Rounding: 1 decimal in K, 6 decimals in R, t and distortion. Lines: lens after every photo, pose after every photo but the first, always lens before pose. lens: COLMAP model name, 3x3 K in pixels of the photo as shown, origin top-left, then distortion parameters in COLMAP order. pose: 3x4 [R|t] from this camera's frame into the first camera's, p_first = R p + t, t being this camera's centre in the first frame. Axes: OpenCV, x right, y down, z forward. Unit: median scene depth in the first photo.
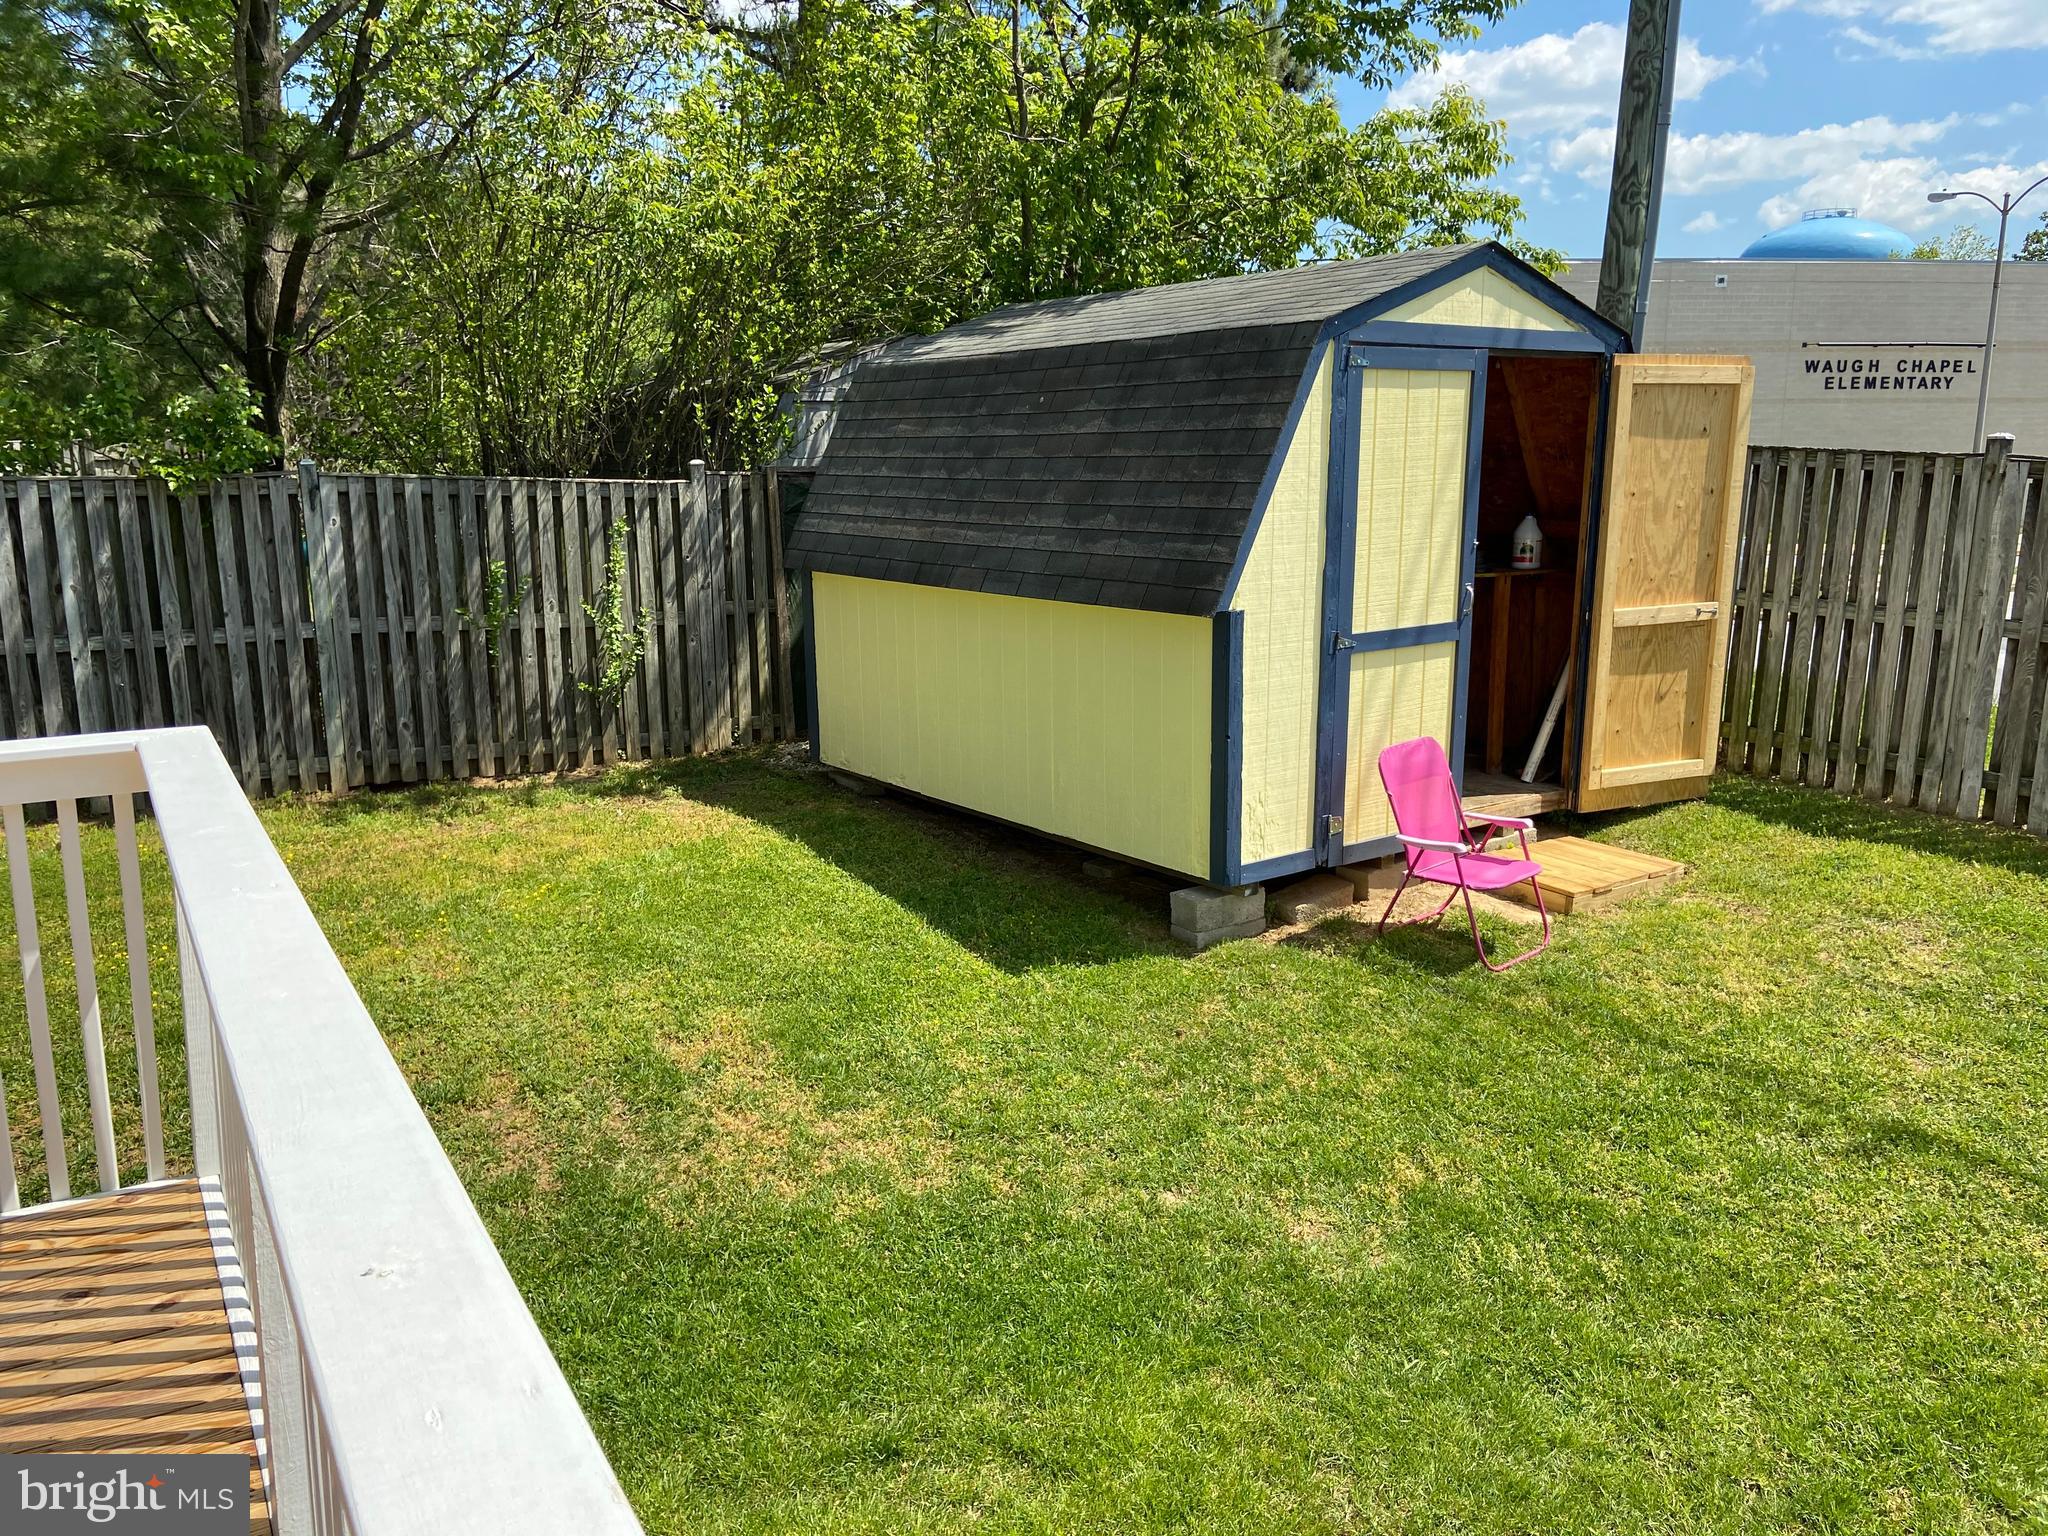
lens RADIAL K [[1529.5, 0, 1024.0], [0, 1529.5, 768.0], [0, 0, 1]] dist [0.147107, -0.216117]
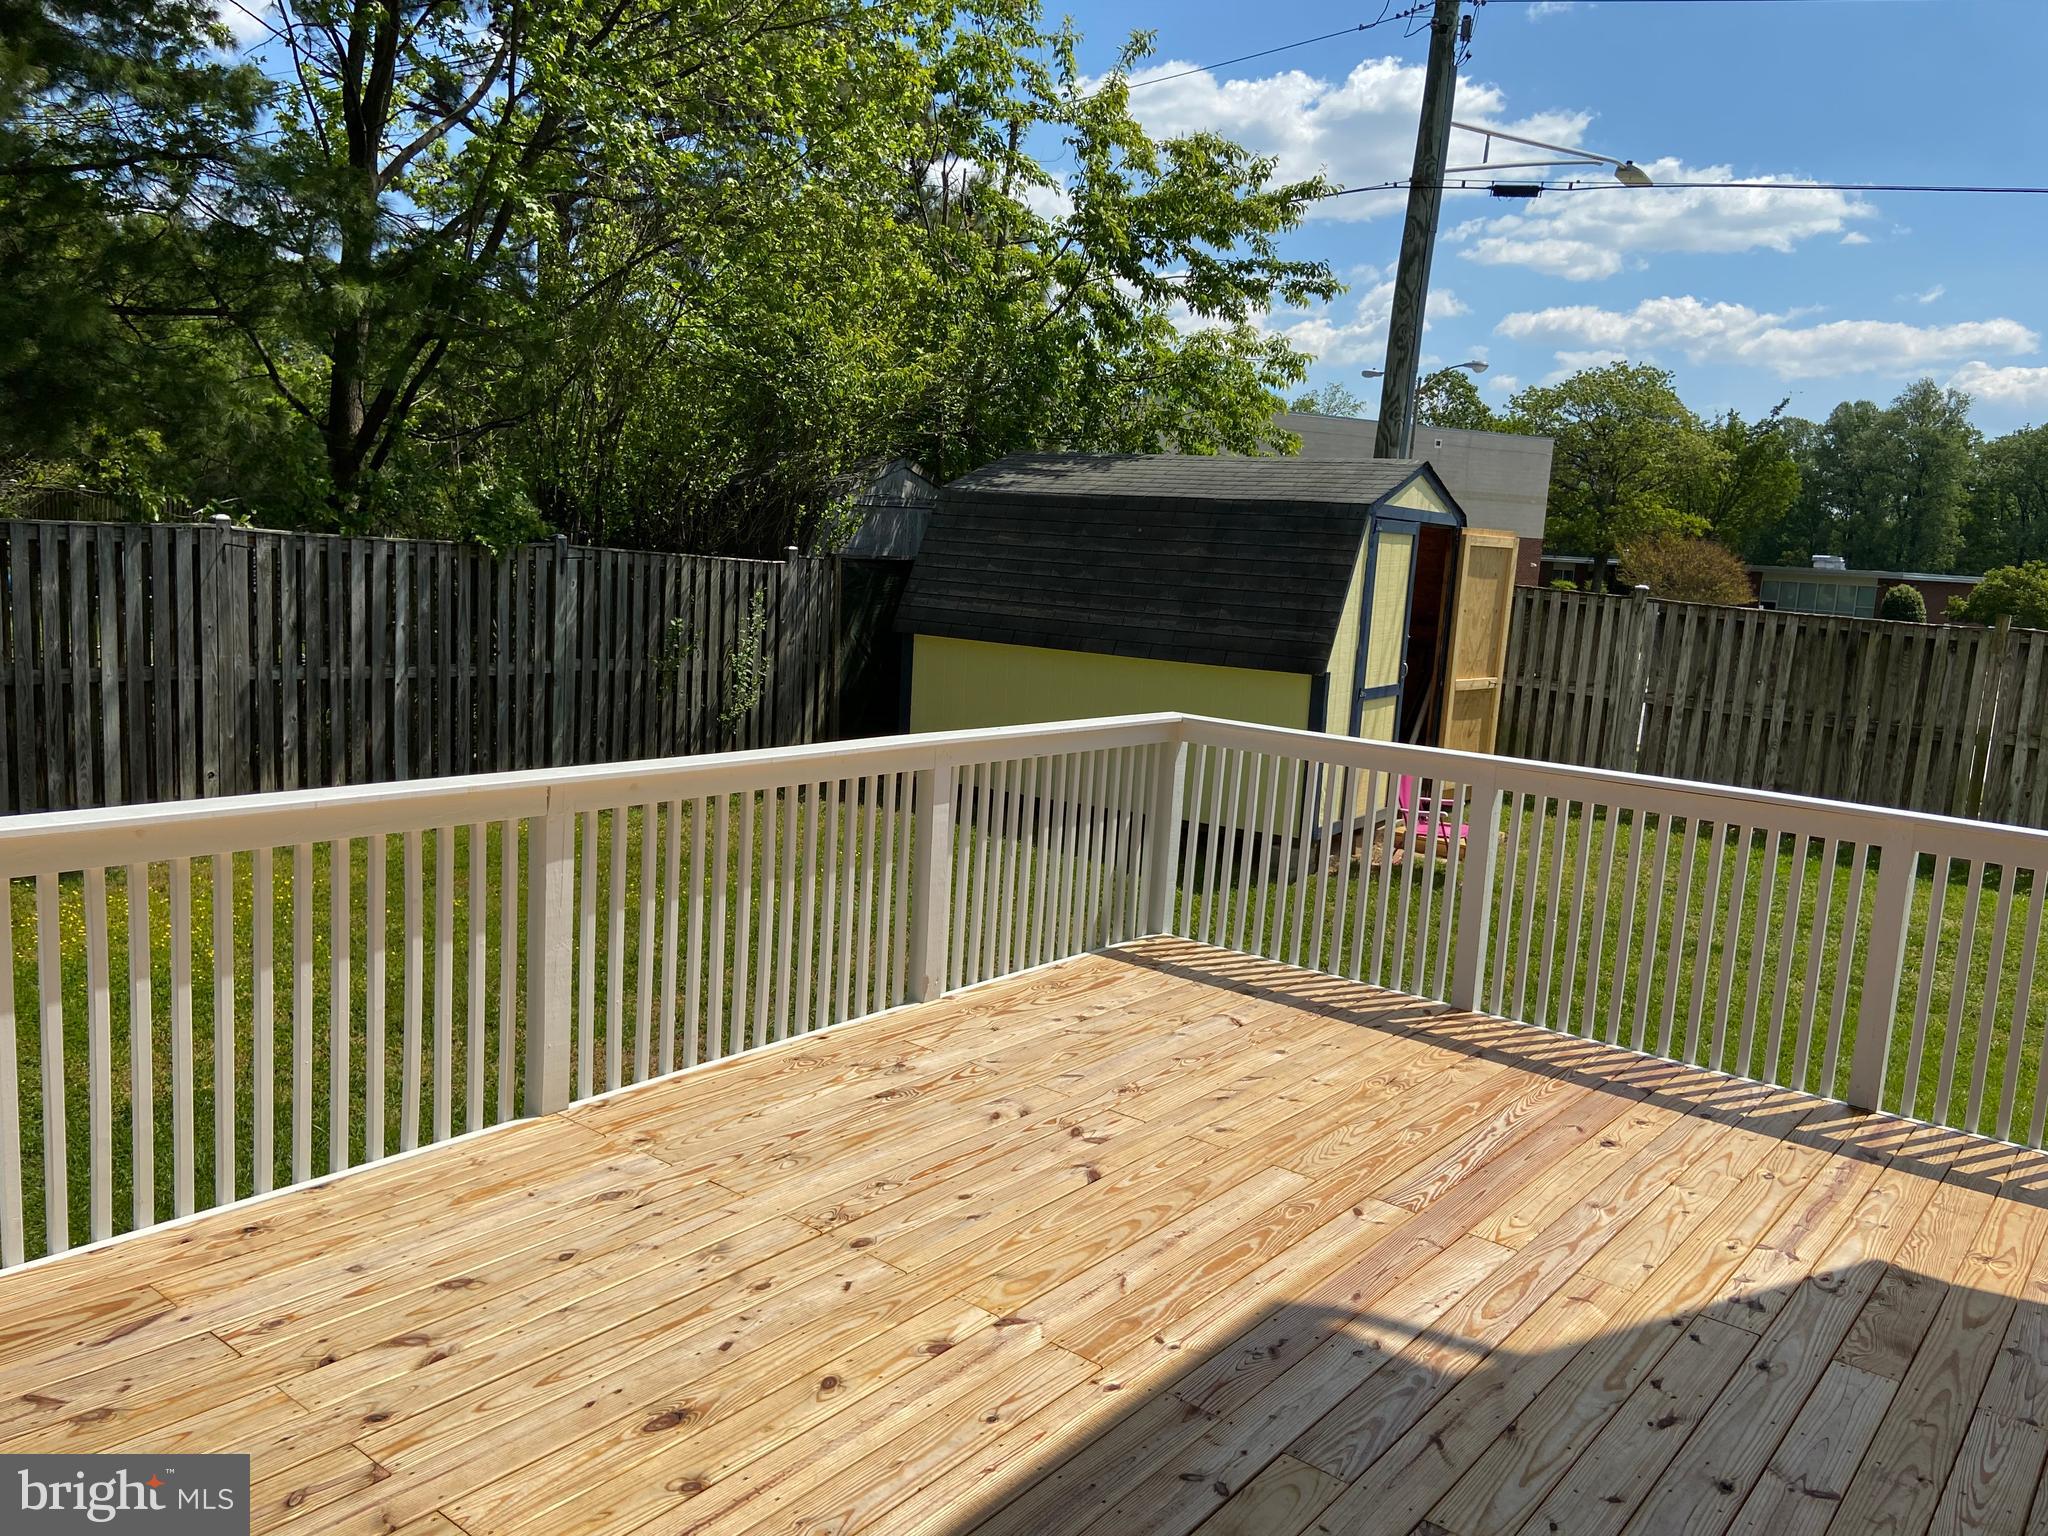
lens RADIAL K [[1506.0, 0, 1016.7], [0, 1506.0, 770.2], [0, 0, 1]] dist [0.109008, -0.135778]
pose [[0.934818, 0.008258, 0.355032, -0.585906], [0.005818, 0.999239, -0.038561, 0.049034], [-0.355080, 0.038113, 0.934059, -0.309794]]
